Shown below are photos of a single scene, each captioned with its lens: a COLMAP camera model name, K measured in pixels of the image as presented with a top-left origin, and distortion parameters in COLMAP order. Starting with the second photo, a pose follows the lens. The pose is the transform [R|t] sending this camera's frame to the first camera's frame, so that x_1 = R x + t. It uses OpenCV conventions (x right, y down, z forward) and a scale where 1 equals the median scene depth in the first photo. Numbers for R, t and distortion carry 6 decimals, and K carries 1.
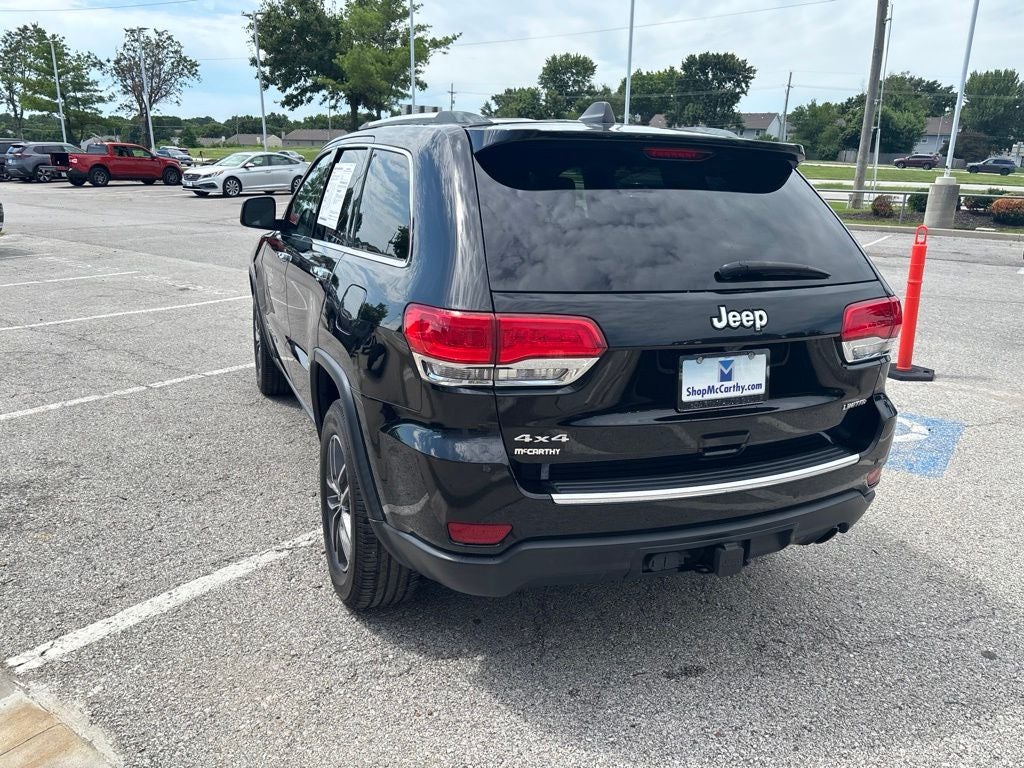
lens RADIAL K [[774.8, 0, 508.3], [0, 774.8, 390.3], [0, 0, 1]] dist [0.051079, -0.062136]
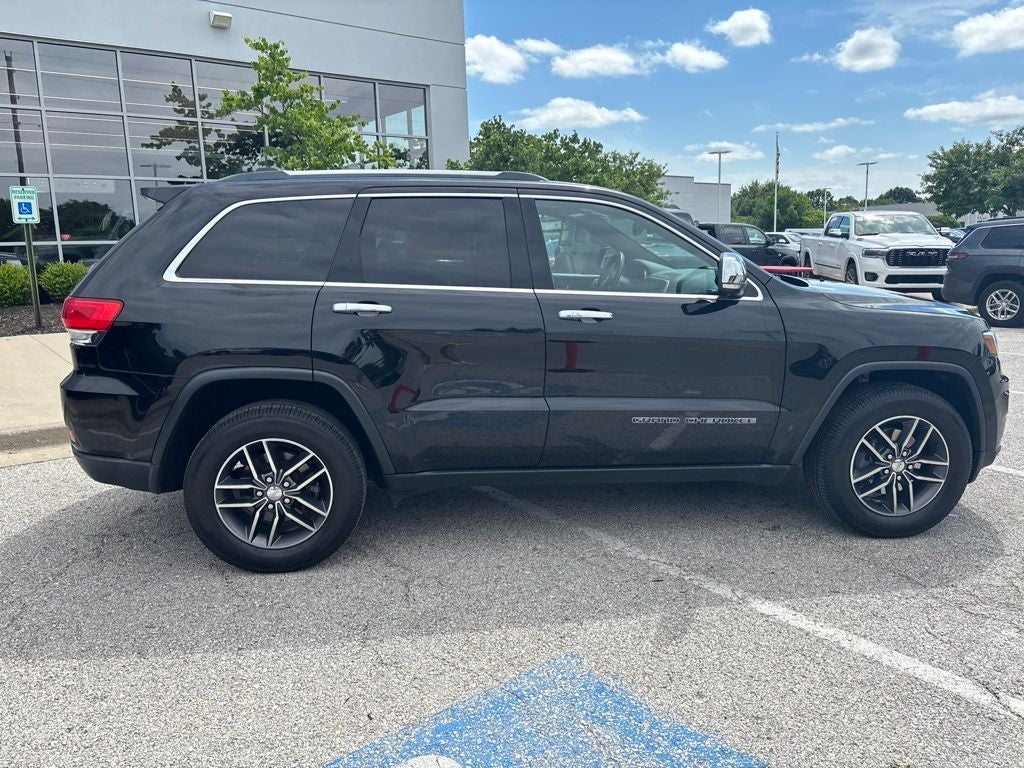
lens RADIAL K [[774.8, 0, 508.8], [0, 774.8, 374.3], [0, 0, 1]] dist [0.051079, -0.062136]
pose [[-0.259041, 0.140926, -0.955530, 1.363107], [-0.265943, 0.940652, 0.210828, -0.406141], [0.928532, 0.308730, -0.206189, 1.723859]]
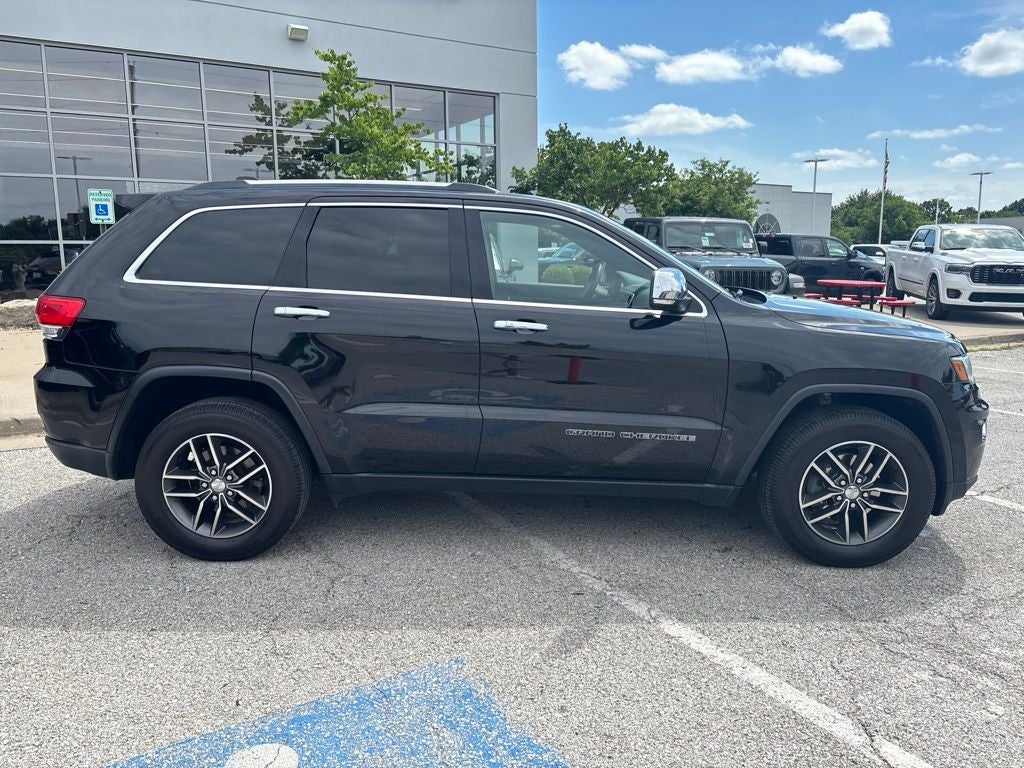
lens RADIAL K [[774.8, 0, 509.1], [0, 774.8, 375.2], [0, 0, 1]] dist [0.051079, -0.062136]
pose [[-0.373185, 0.122640, -0.919615, 1.303418], [-0.276500, 0.931477, 0.236428, -0.478641], [0.885596, 0.342505, -0.313703, 1.943677]]
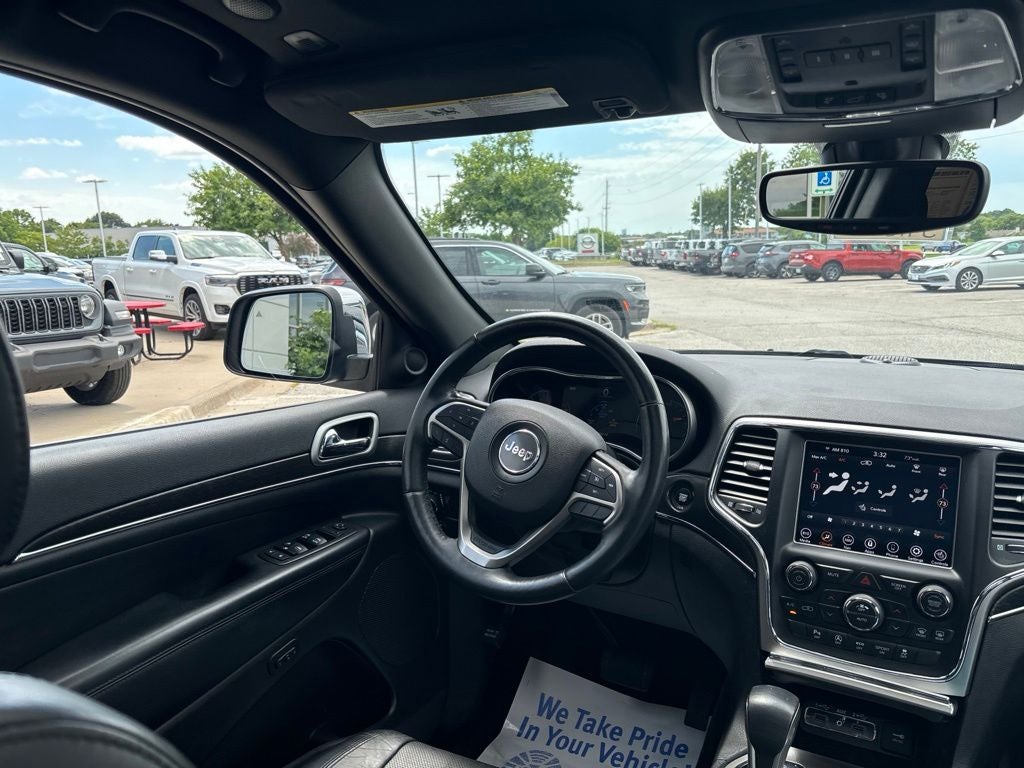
lens RADIAL K [[774.8, 0, 519.1], [0, 774.8, 398.2], [0, 0, 1]] dist [0.051079, -0.062136]
pose [[0.623411, 0.106646, -0.774587, 0.006425], [-0.189232, 0.981783, -0.017126, -0.317541], [0.758650, 0.157253, 0.632235, 1.285195]]
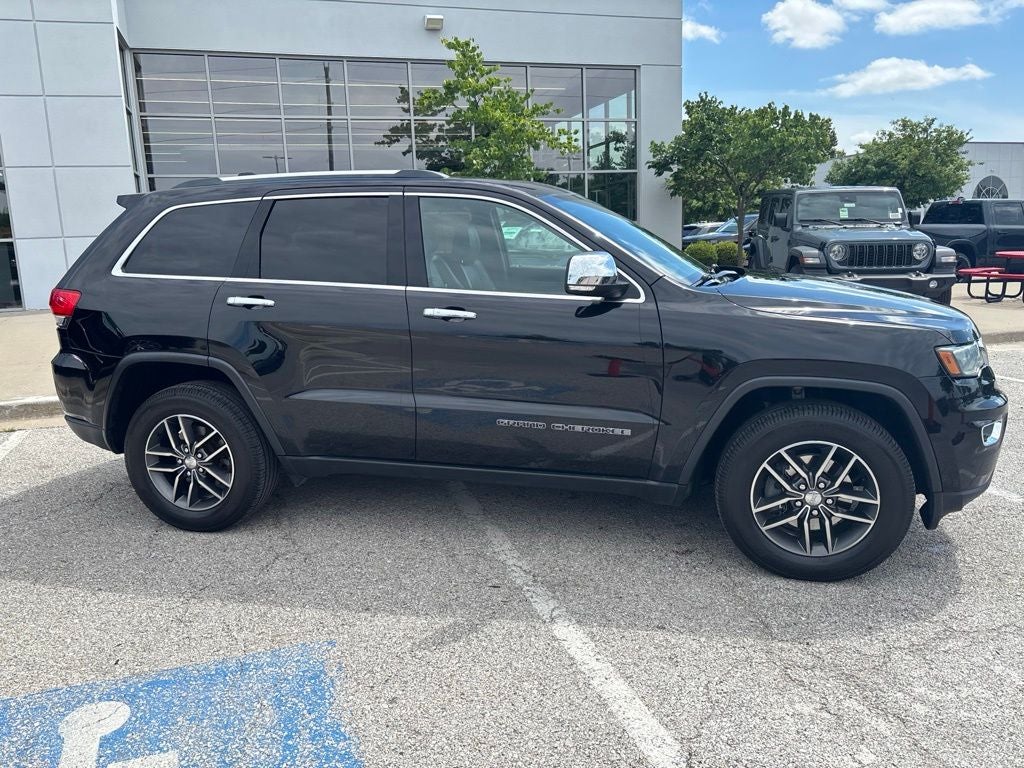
lens RADIAL K [[774.8, 0, 510.1], [0, 774.8, 382.4], [0, 0, 1]] dist [0.051079, -0.062136]
pose [[-0.583004, 0.146480, -0.799156, 1.095528], [-0.218640, 0.919043, 0.327958, -0.582203], [0.782498, 0.365929, -0.503779, 2.260336]]
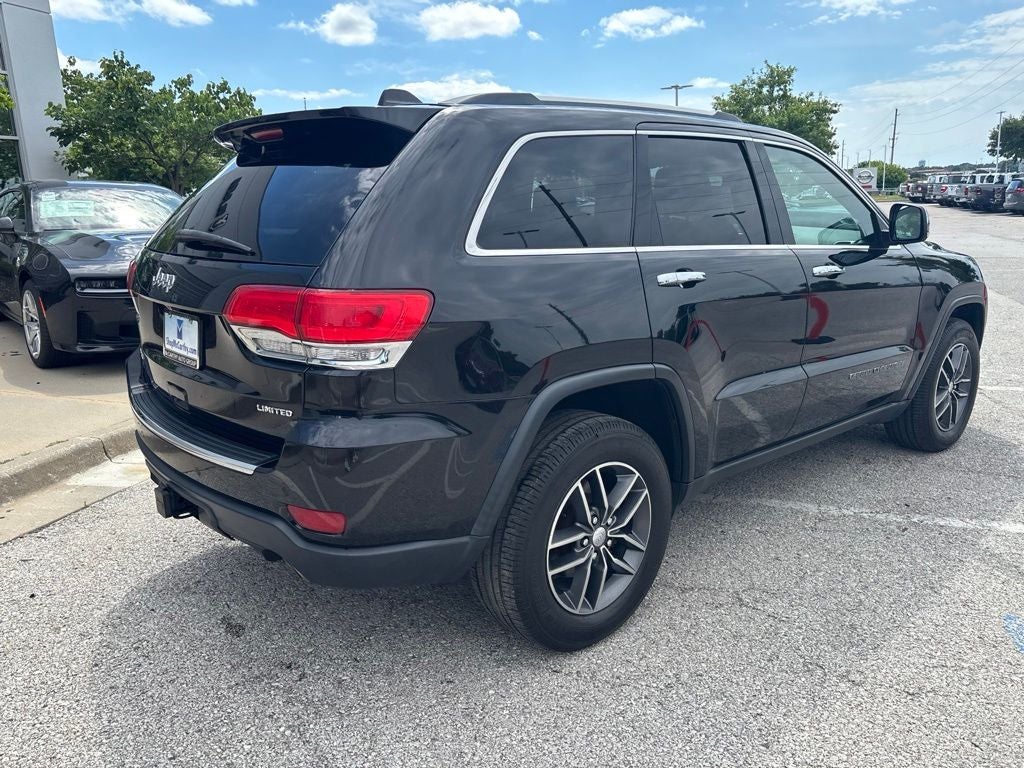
lens RADIAL K [[774.8, 0, 509.1], [0, 774.8, 373.6], [0, 0, 1]] dist [0.051079, -0.062136]
pose [[0.326716, 0.173713, -0.929021, 1.101218], [-0.235396, 0.966944, 0.098020, -0.136554], [0.915339, 0.186663, 0.356808, 0.787056]]
